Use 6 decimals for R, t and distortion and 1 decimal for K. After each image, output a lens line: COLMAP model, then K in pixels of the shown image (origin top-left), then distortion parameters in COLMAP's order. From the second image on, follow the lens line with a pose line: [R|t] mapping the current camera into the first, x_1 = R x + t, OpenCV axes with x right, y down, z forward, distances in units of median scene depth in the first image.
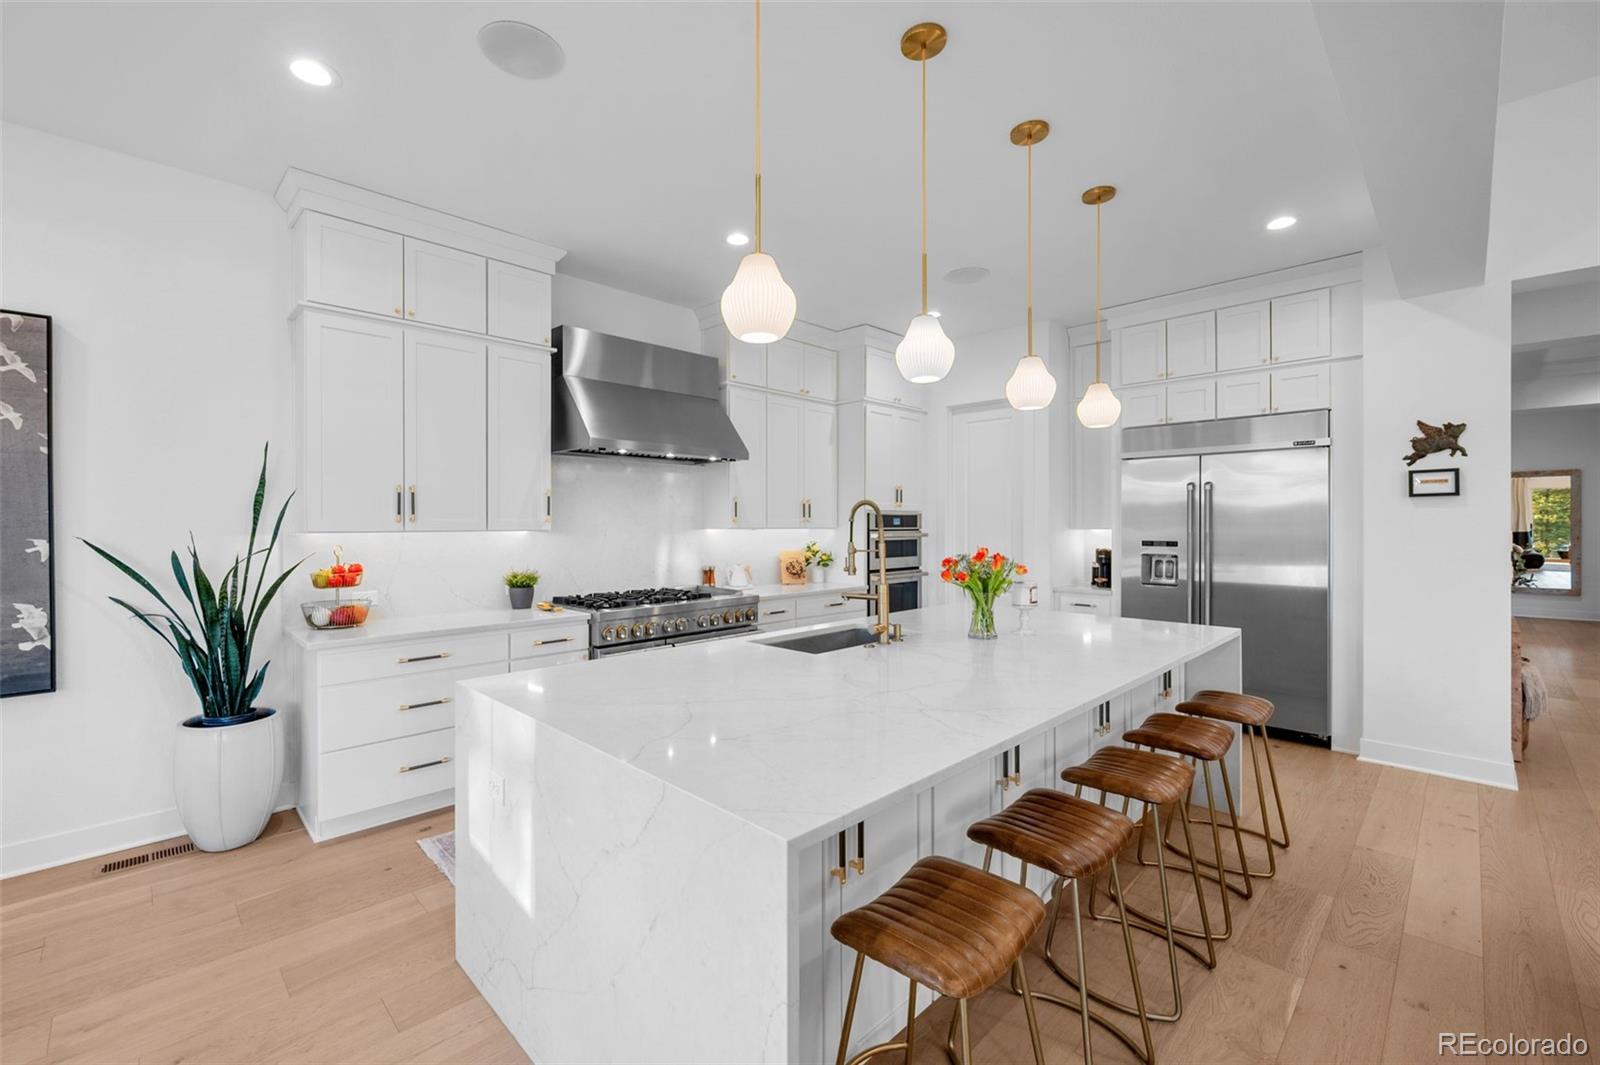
lens RADIAL K [[668.4, 0, 768.5], [0, 668.4, 526.6], [0, 0, 1]] dist [-0.001059, -0.000105]
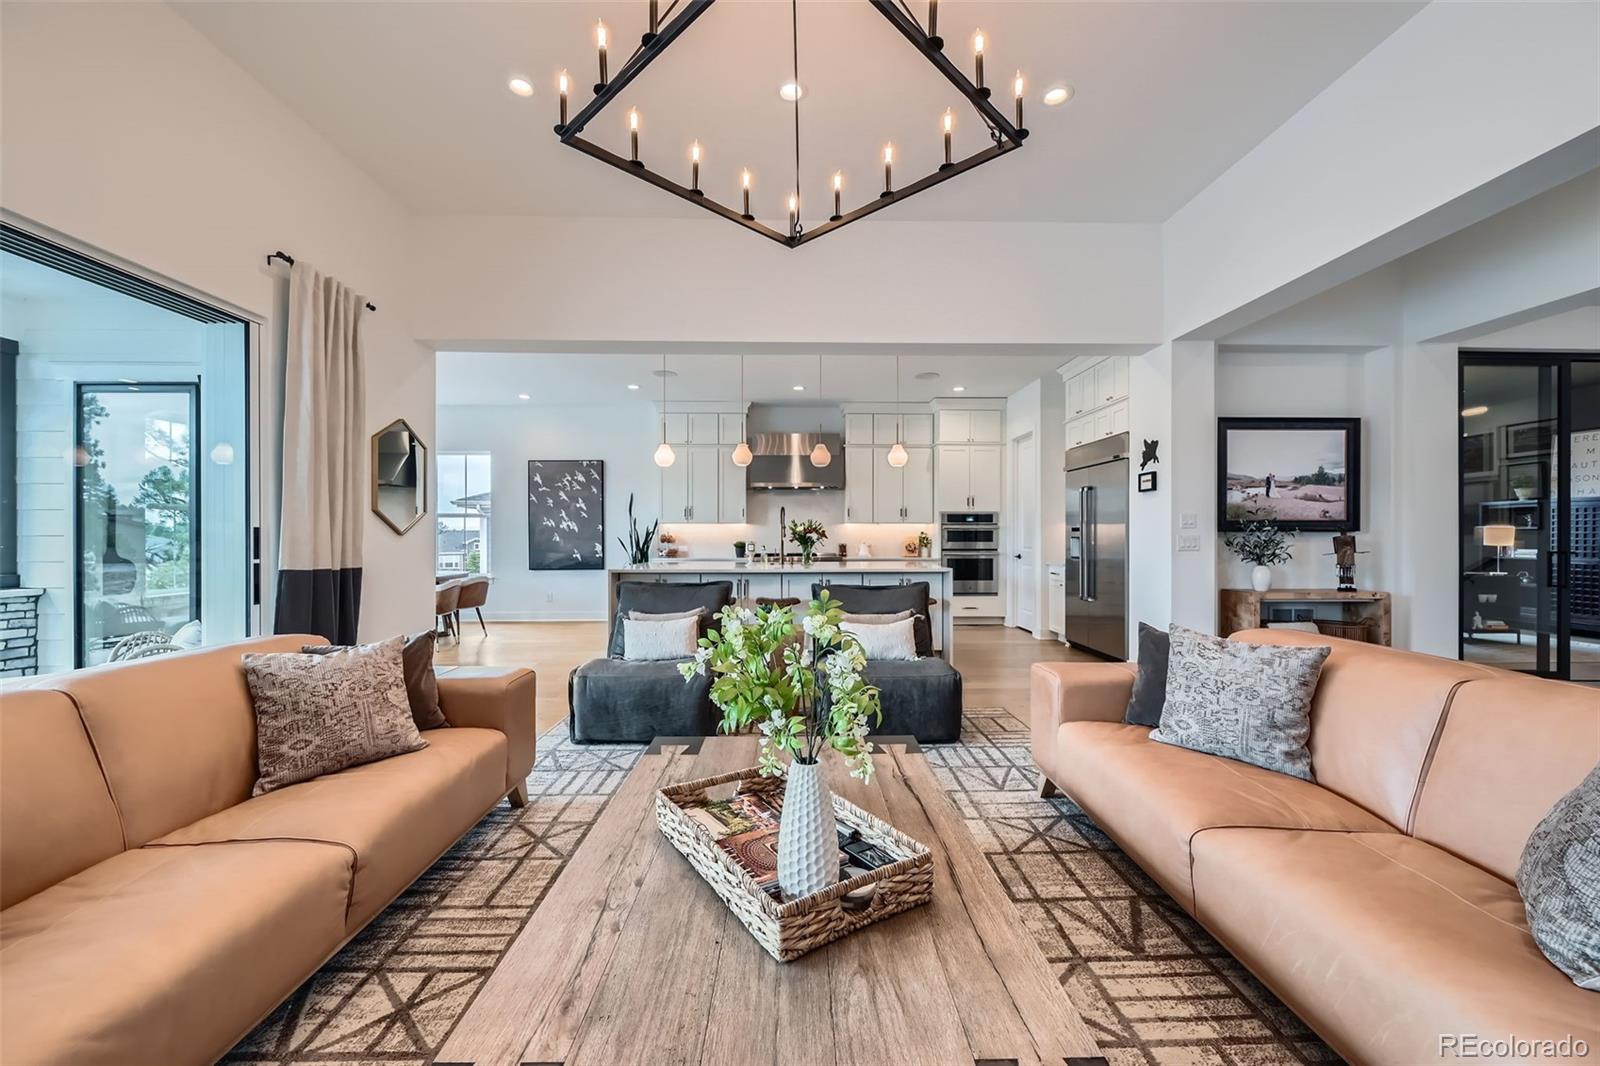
lens RADIAL K [[629.5, 0, 801.1], [0, 629.5, 535.5], [0, 0, 1]] dist [-0.002289, -0.000608]
pose [[0.739186, 0.000657, -0.673501, 1.376555], [-0.003054, 0.999993, -0.002377, 0.056945], [0.673494, 0.003814, 0.739183, -0.521957]]
